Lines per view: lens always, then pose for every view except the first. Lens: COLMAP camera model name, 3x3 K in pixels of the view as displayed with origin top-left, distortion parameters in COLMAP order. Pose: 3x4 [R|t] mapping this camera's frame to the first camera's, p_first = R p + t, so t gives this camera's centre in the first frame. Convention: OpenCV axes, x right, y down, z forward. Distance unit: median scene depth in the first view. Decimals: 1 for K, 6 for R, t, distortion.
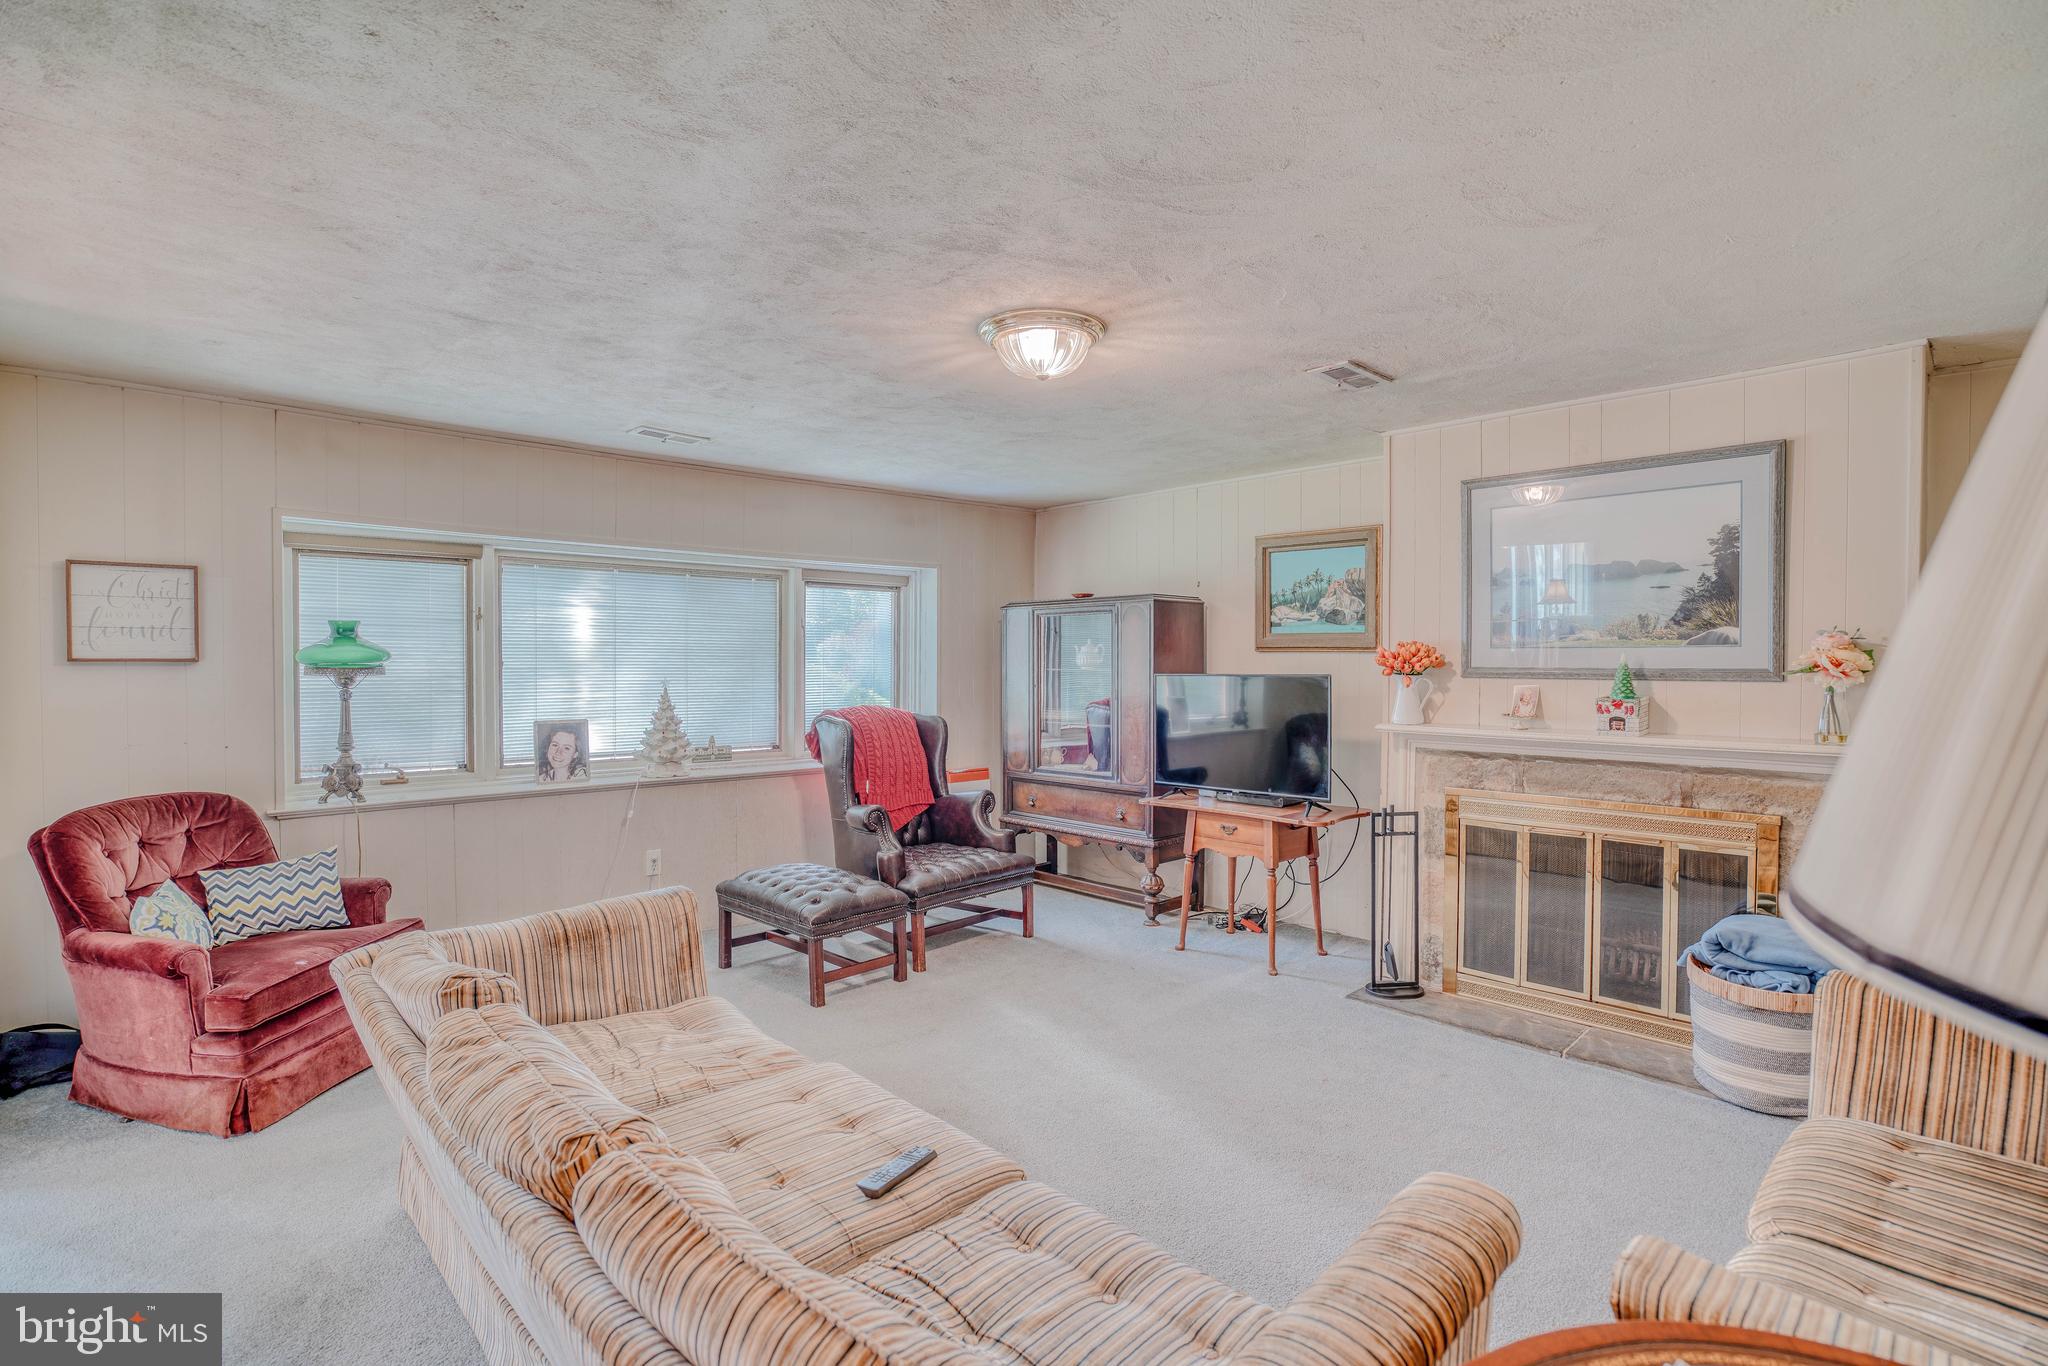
lens RADIAL K [[948.2, 0, 1024.0], [0, 948.2, 683.0], [0, 0, 1]] dist [-0.057874, 0.024236]
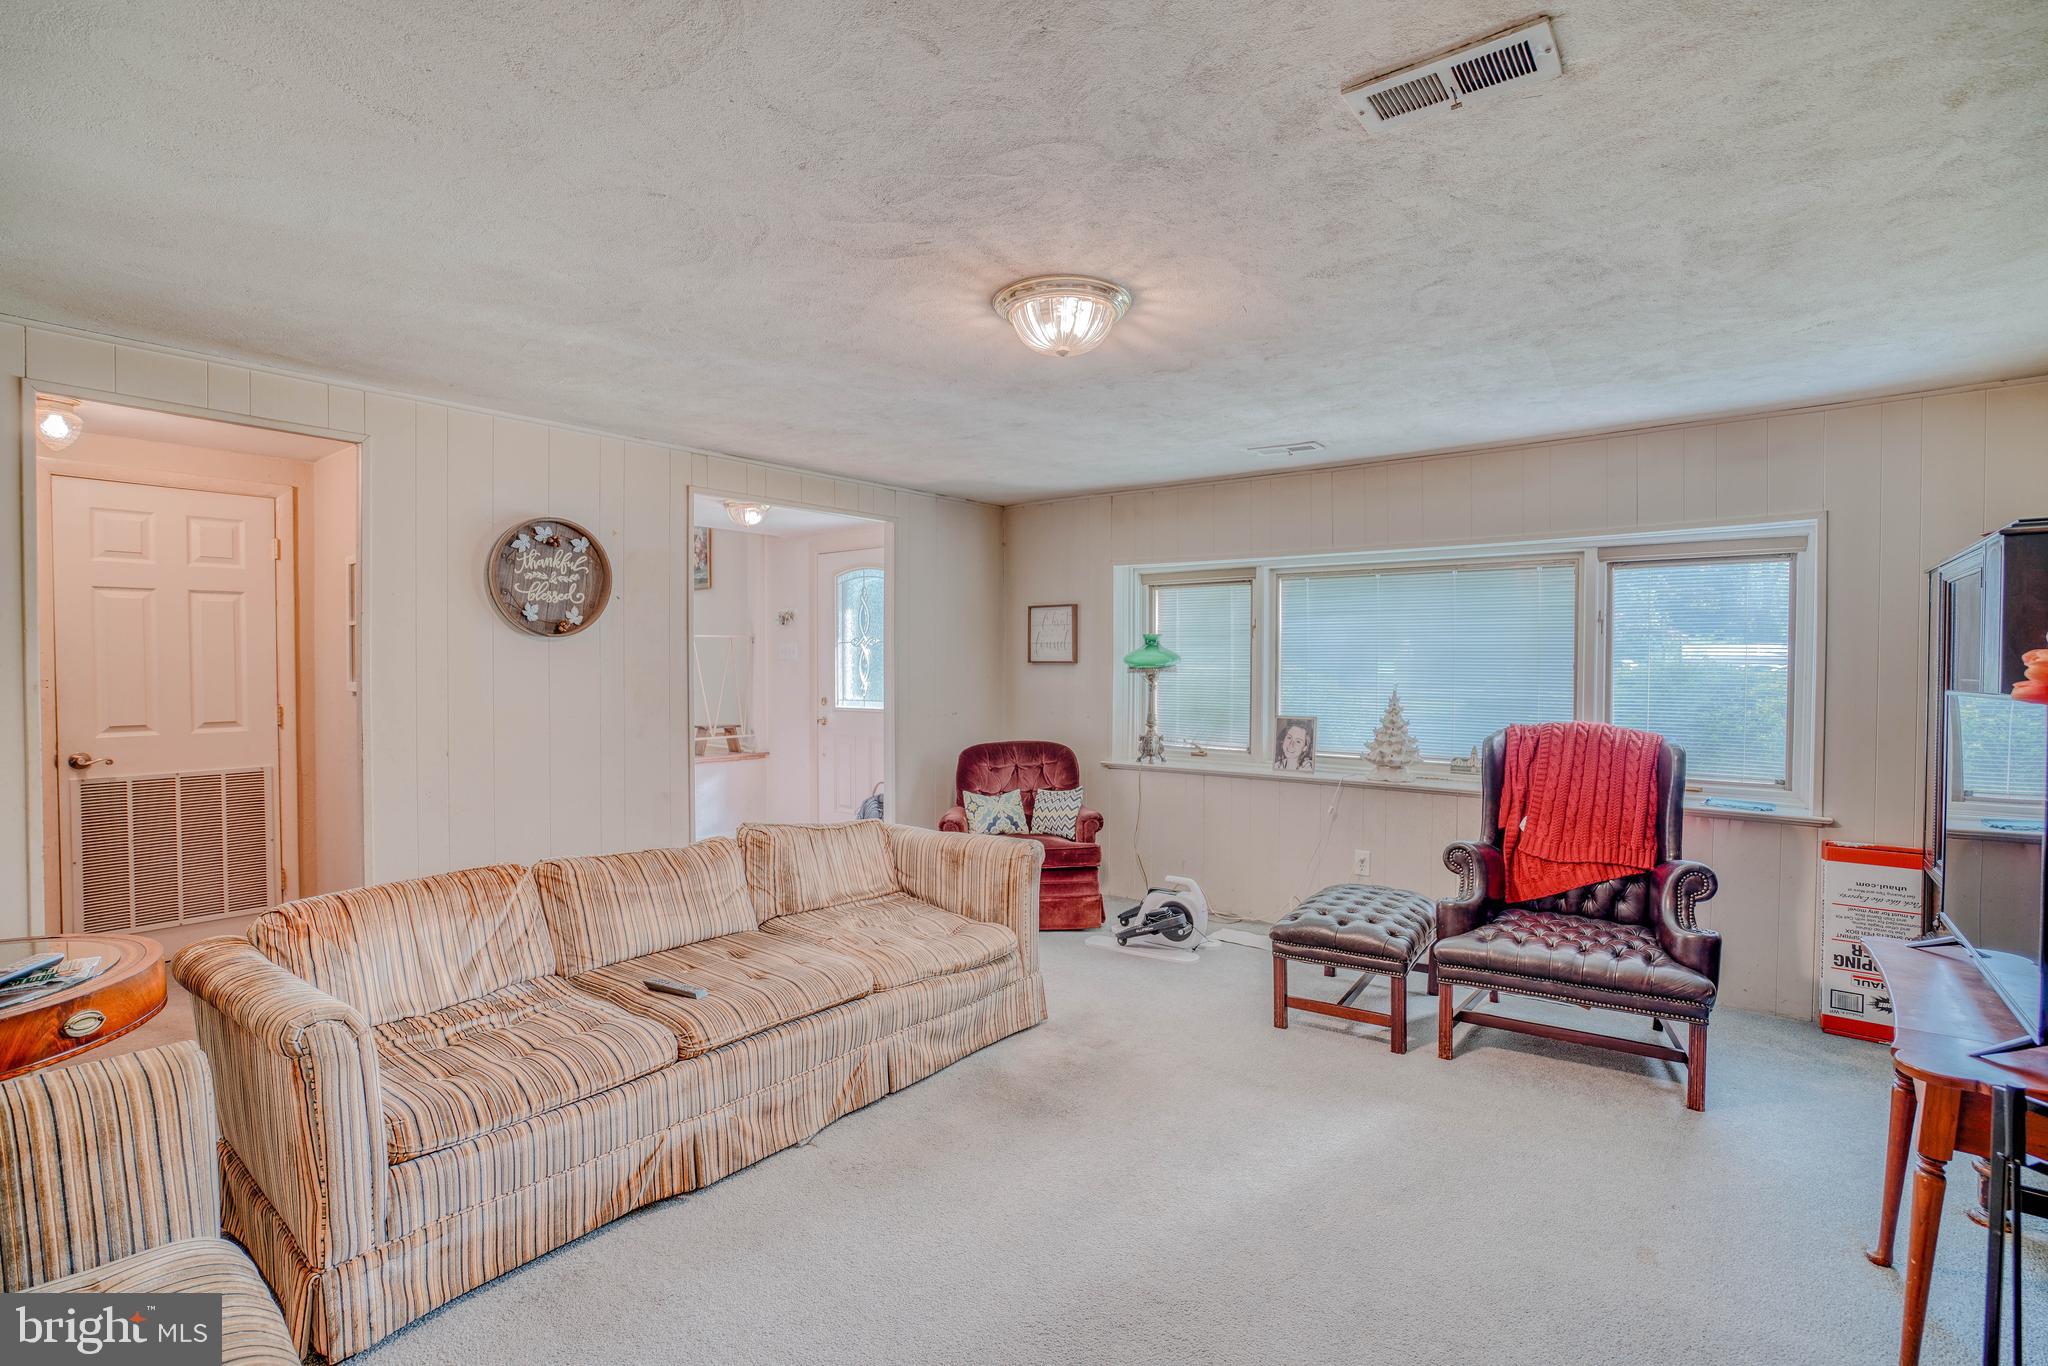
lens RADIAL K [[948.2, 0, 1024.0], [0, 948.2, 683.0], [0, 0, 1]] dist [-0.057874, 0.024236]
pose [[0.157526, 0.019312, -0.987326, 0.655042], [-0.027954, 0.999495, 0.015090, -0.008990], [0.987119, 0.025223, 0.157986, 0.578752]]
